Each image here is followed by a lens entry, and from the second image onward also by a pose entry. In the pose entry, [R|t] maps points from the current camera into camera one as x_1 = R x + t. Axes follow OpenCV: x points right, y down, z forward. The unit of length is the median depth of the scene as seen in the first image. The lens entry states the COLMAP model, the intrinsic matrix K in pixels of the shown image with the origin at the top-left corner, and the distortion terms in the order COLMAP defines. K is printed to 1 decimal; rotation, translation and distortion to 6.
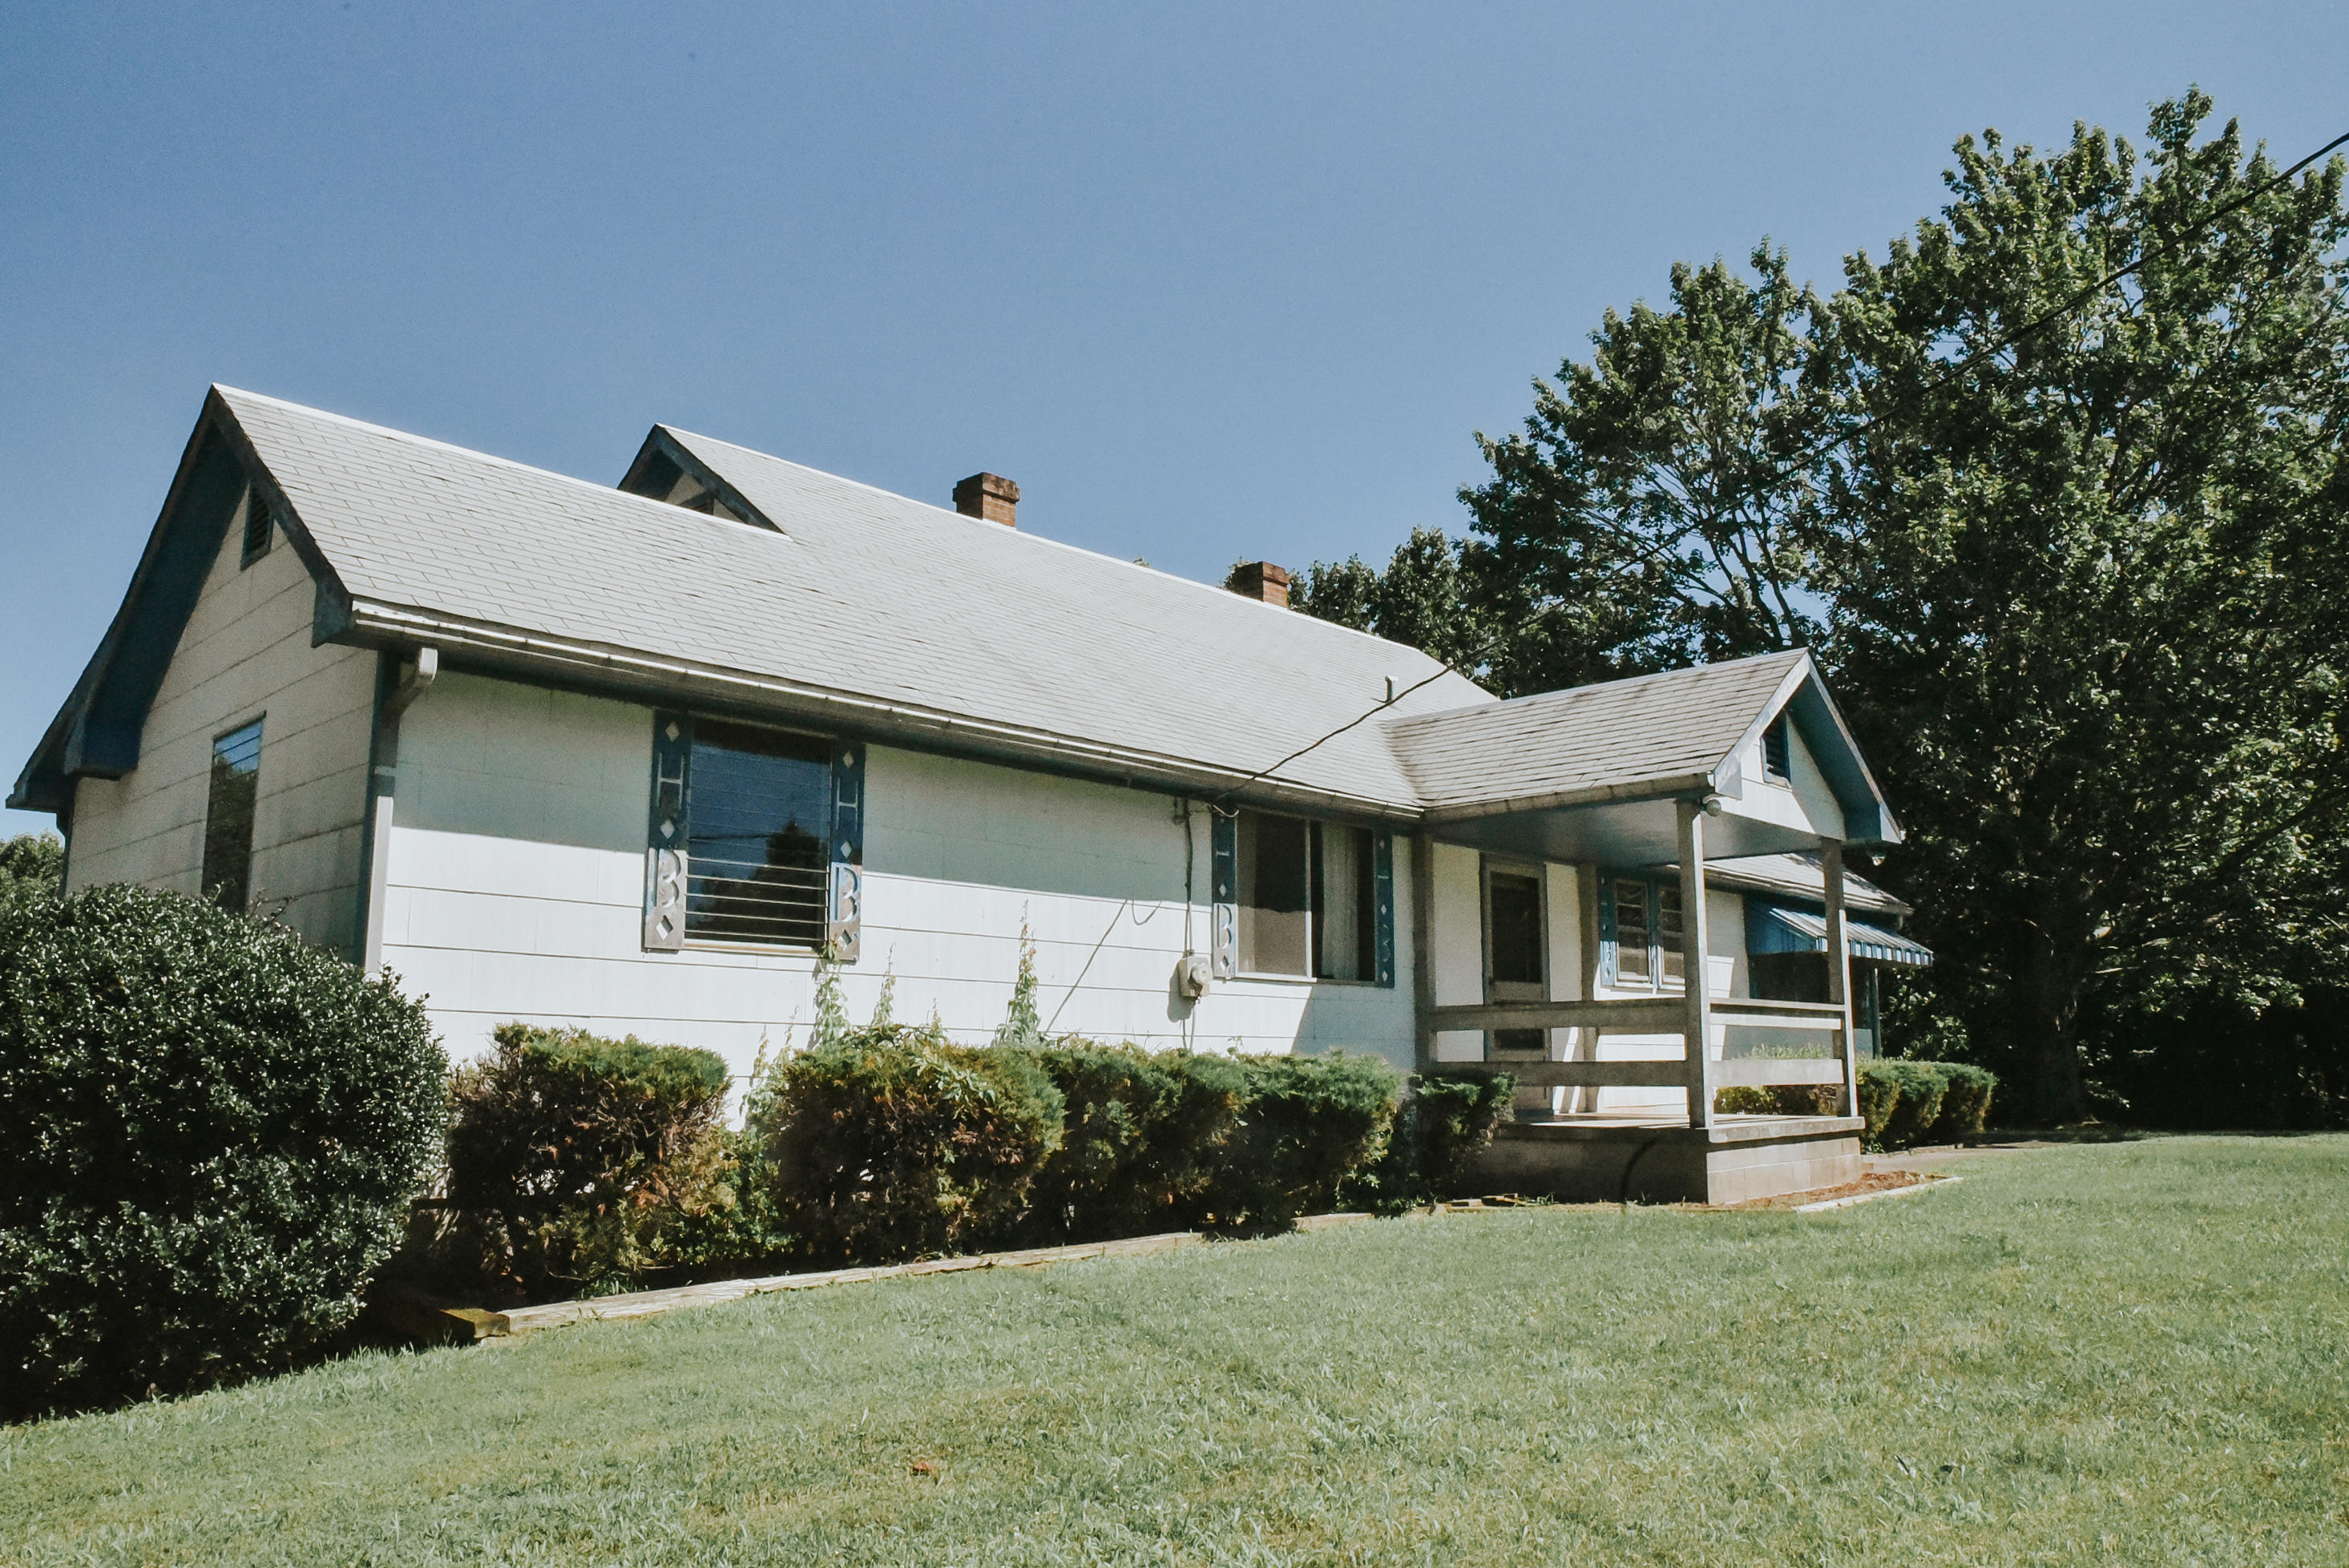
lens RADIAL K [[1642.0, 0, 1174.5], [0, 1642.0, 784.0], [0, 0, 1]] dist [-0.120137, 0.067683]
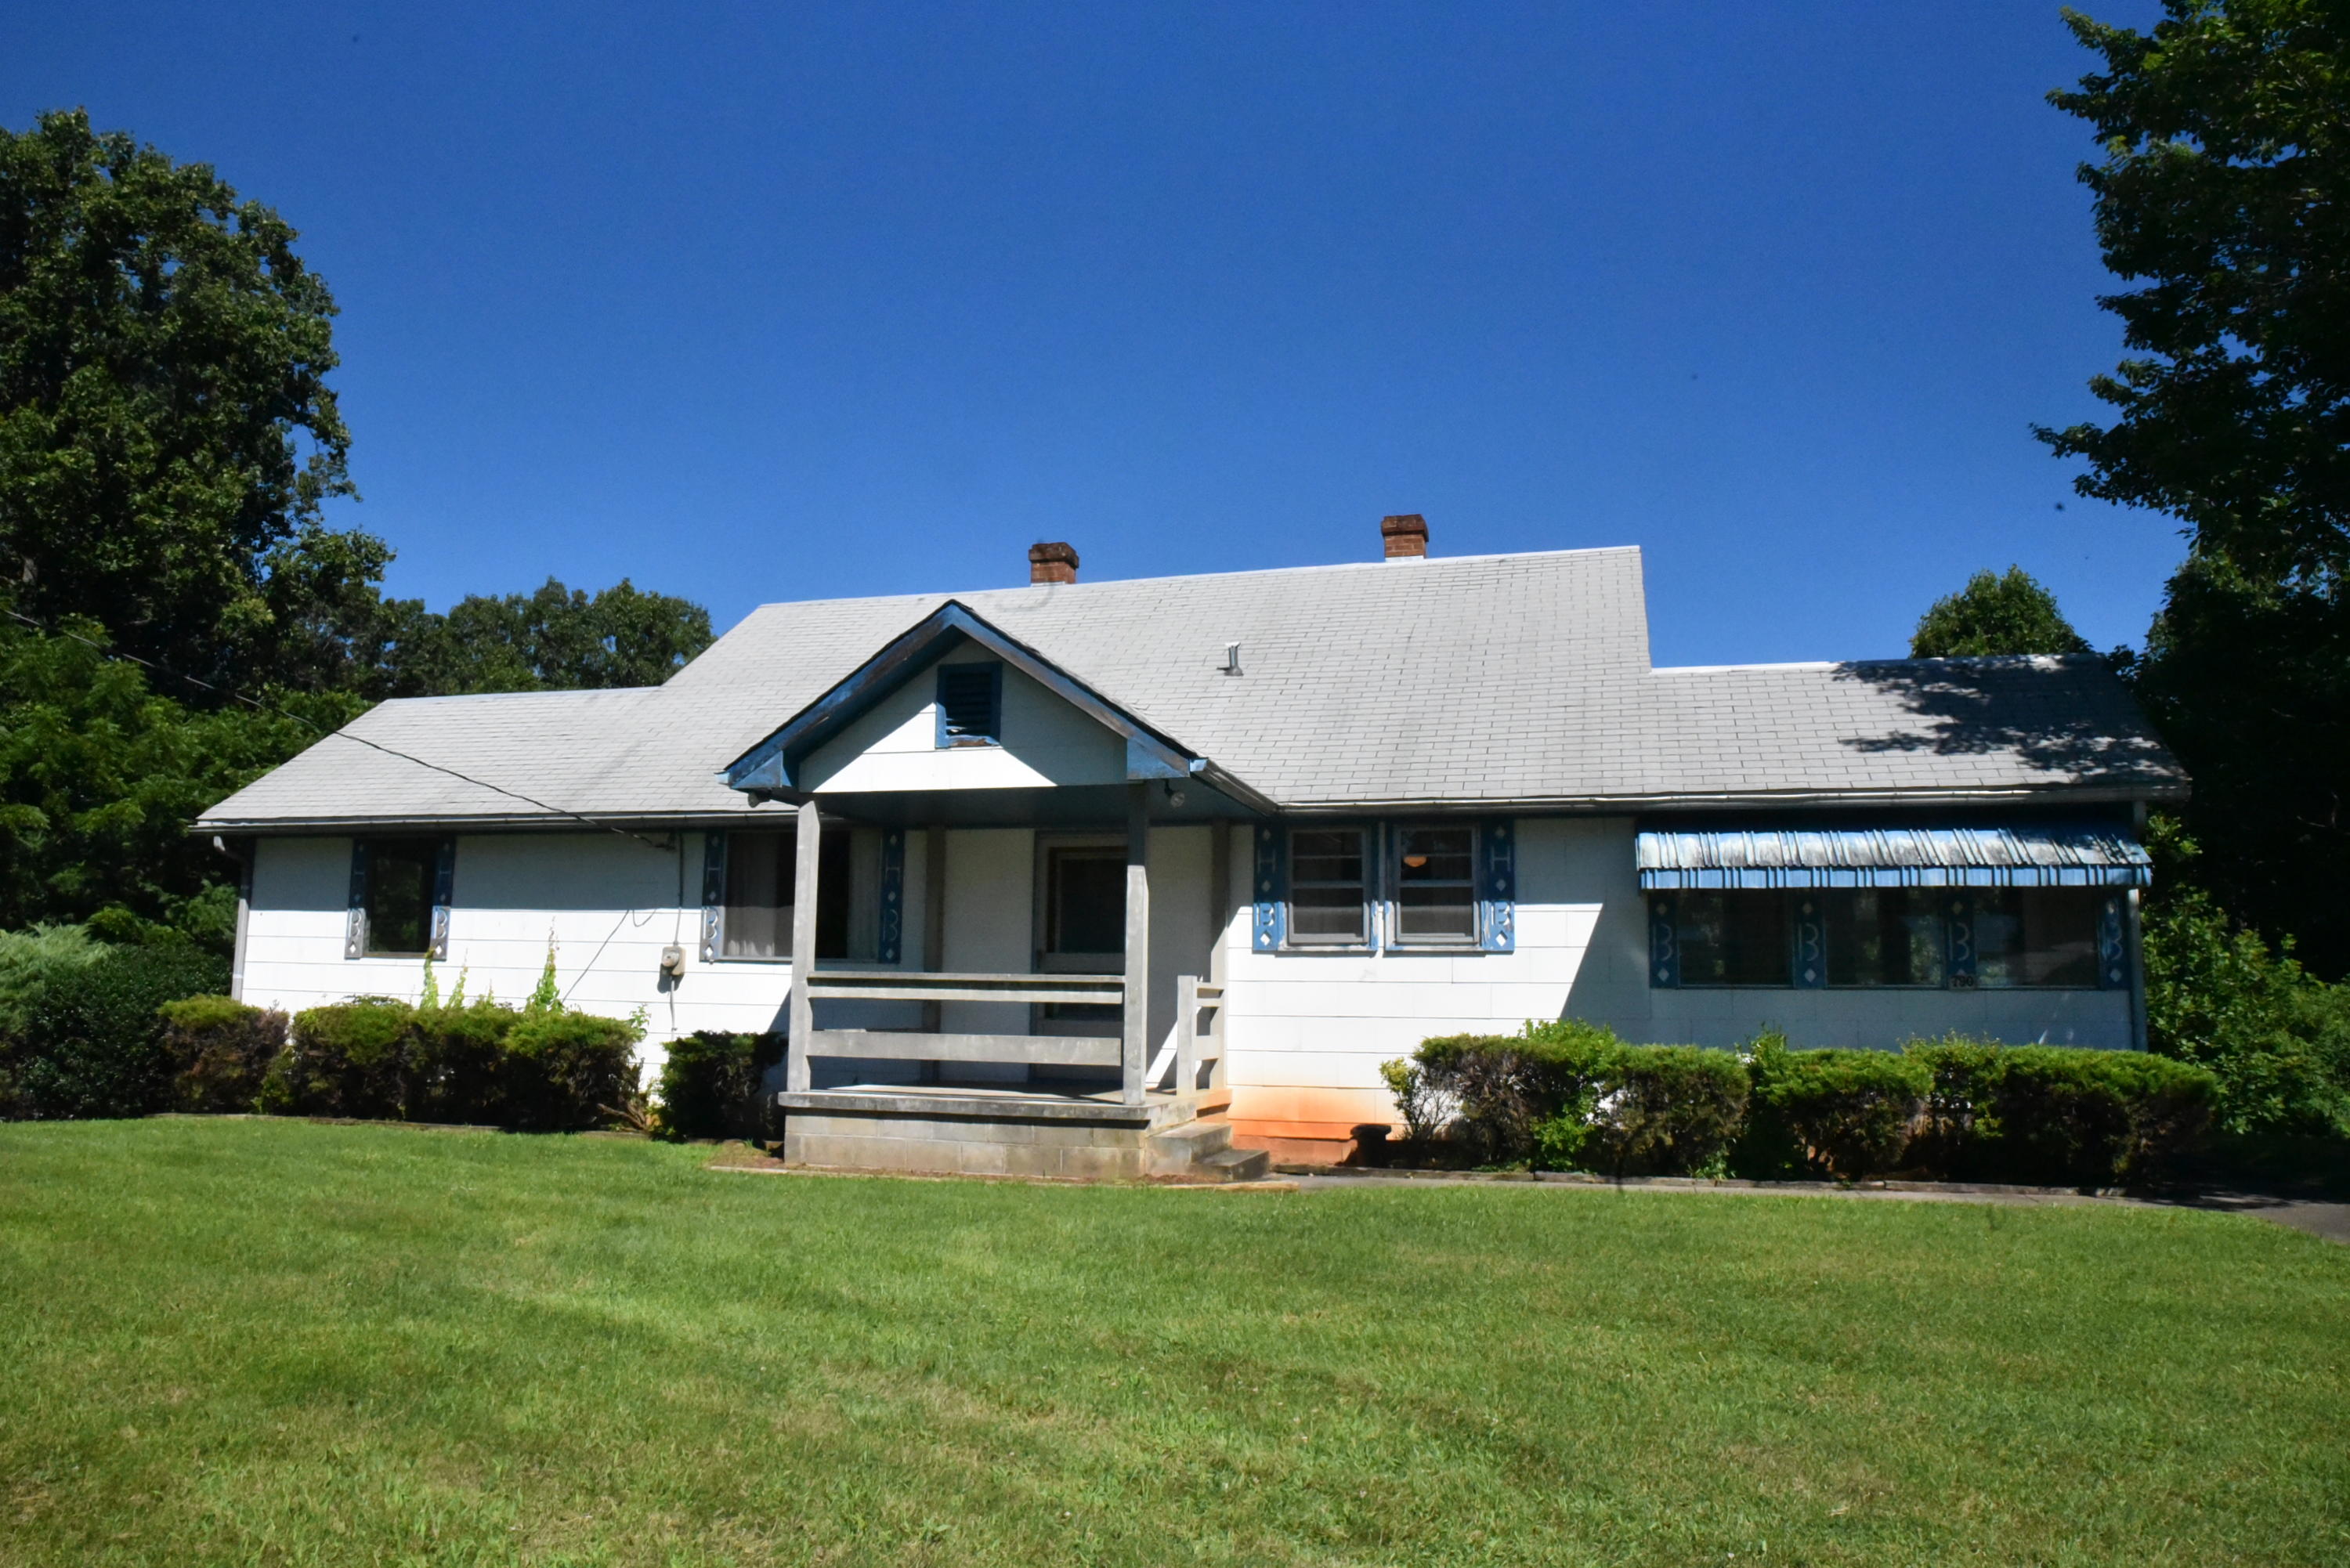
lens RADIAL K [[1642.8, 0, 1175.0], [0, 1642.8, 784.0], [0, 0, 1]] dist [-0.120137, 0.067683]
pose [[0.471618, -0.116627, -0.874056, 1.572024], [0.135650, 0.989012, -0.058773, 0.117437], [0.871307, -0.090848, 0.482256, 0.784070]]
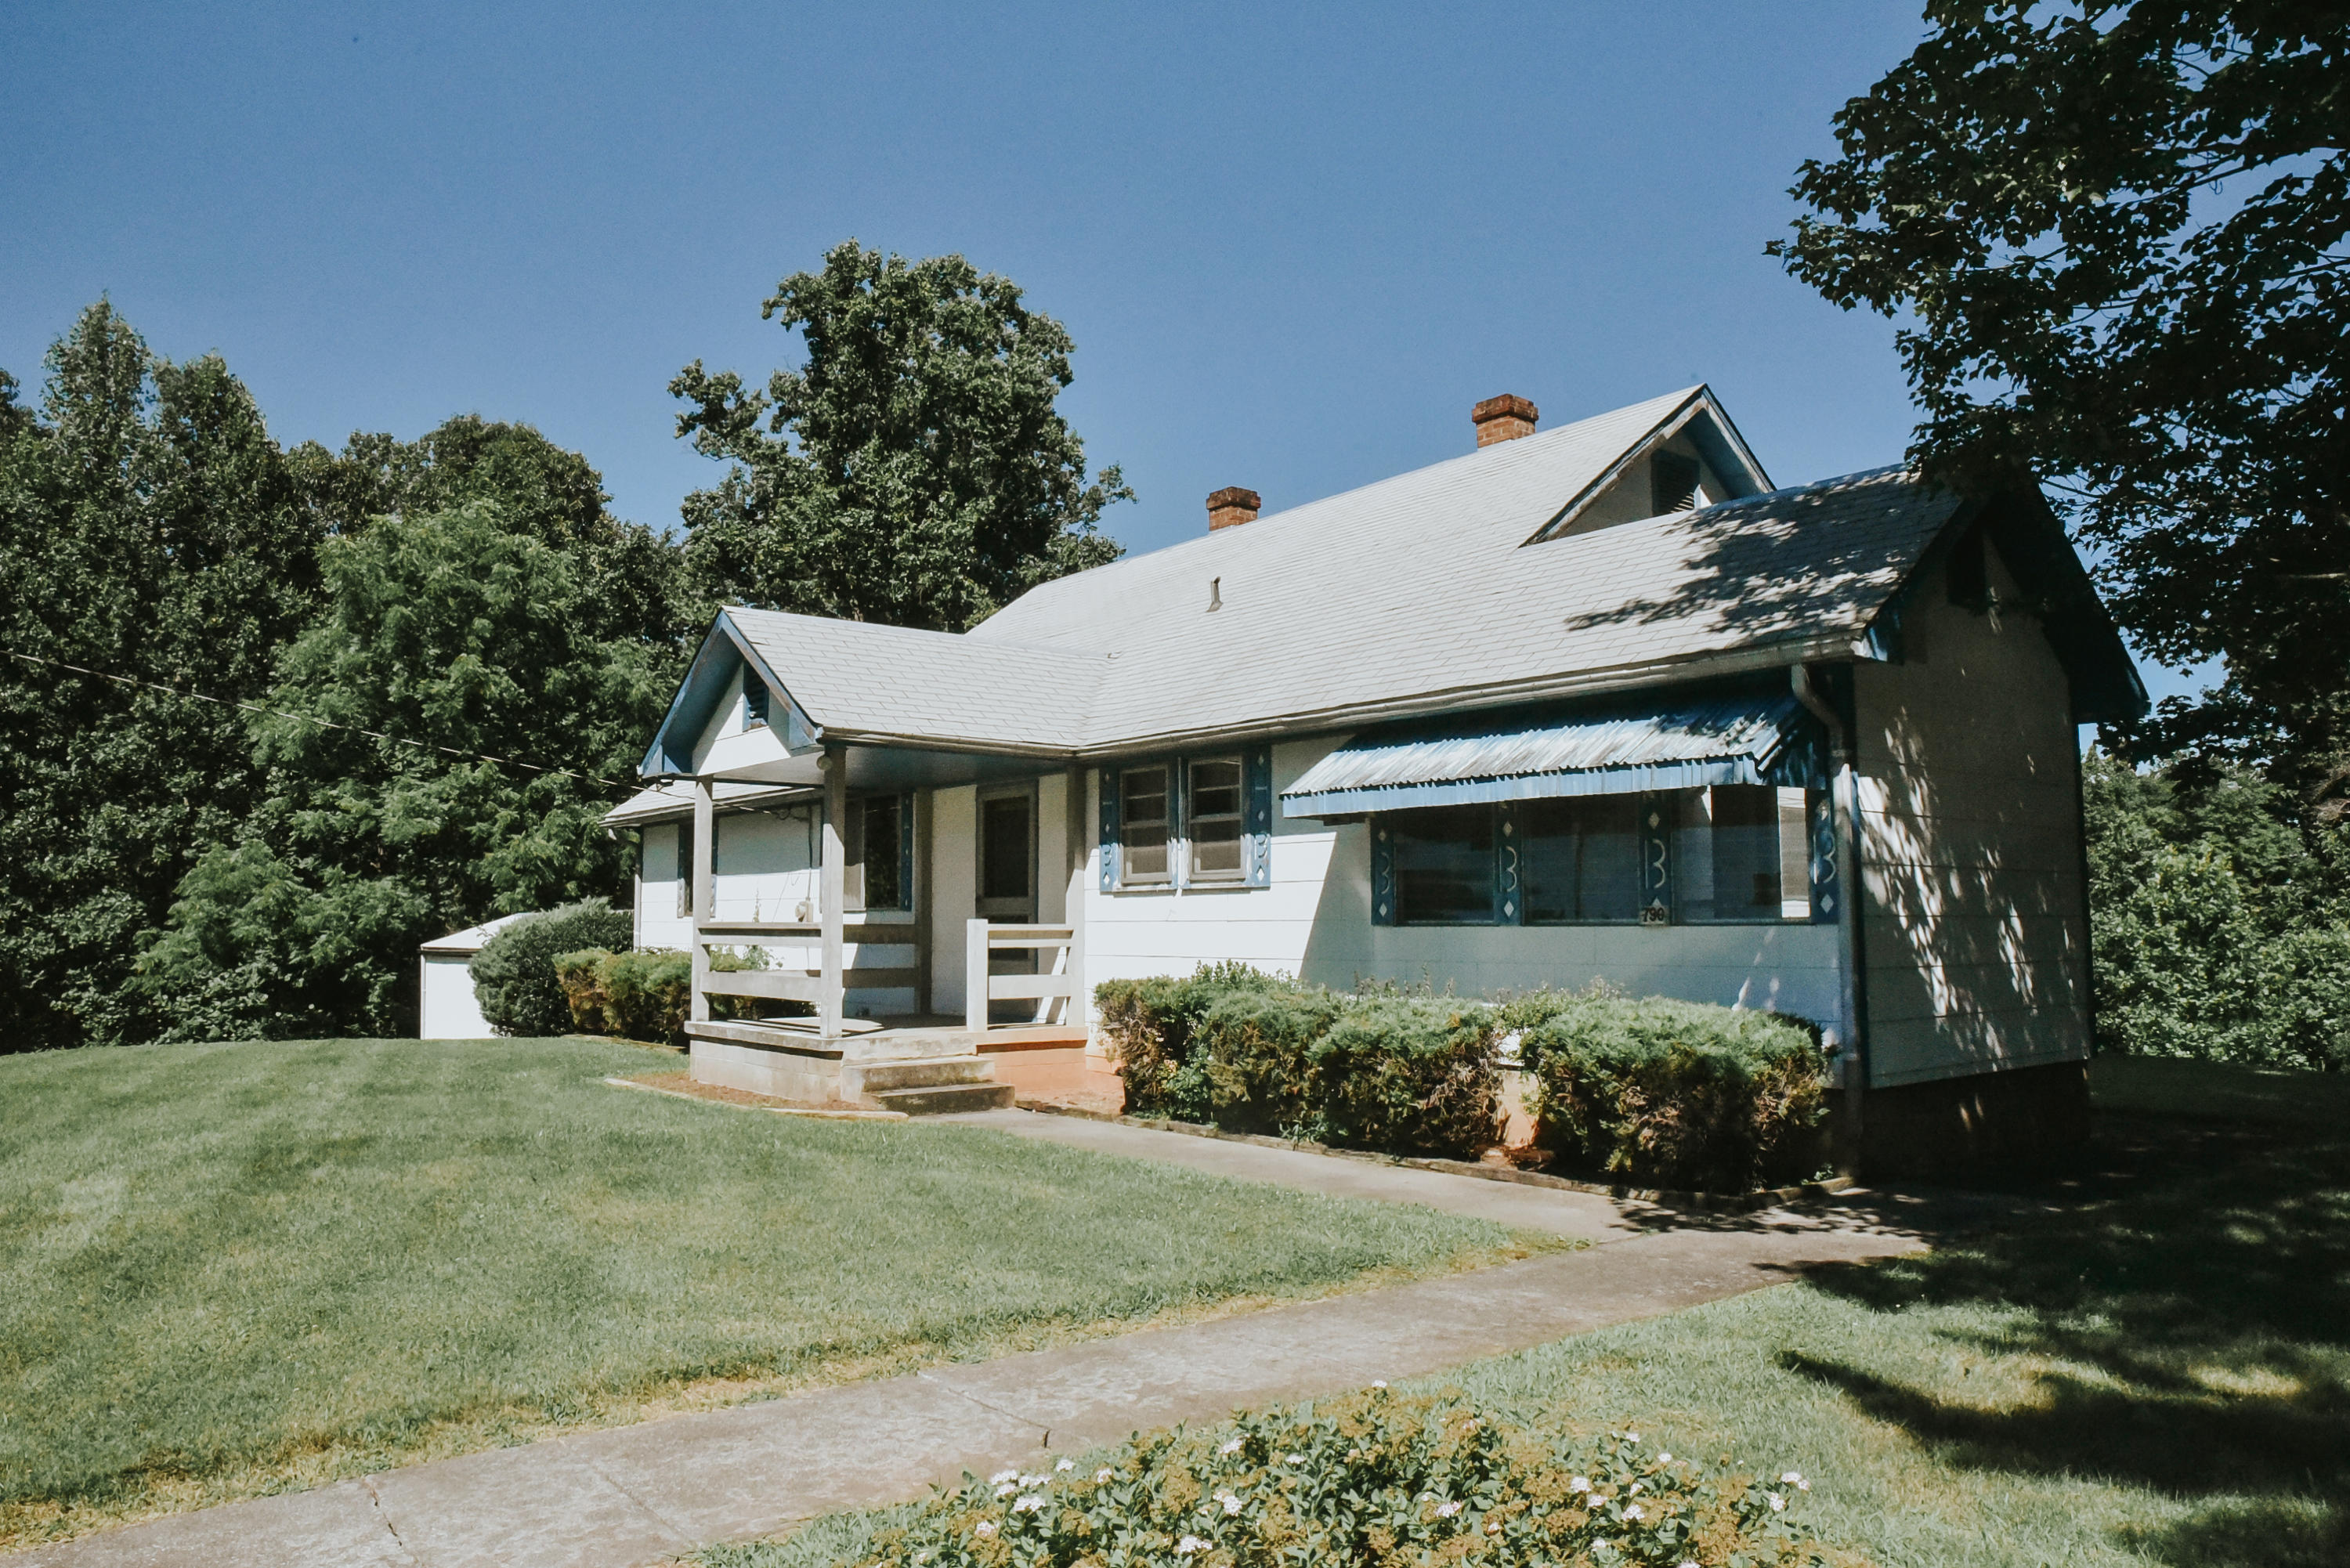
lens RADIAL K [[1642.8, 0, 1175.0], [0, 1642.8, 784.0], [0, 0, 1]] dist [-0.120137, 0.067683]
pose [[-0.148031, -0.085634, -0.985268, 1.774607], [0.170534, 0.979111, -0.110721, 0.261753], [0.974169, -0.184412, -0.130335, 1.765722]]
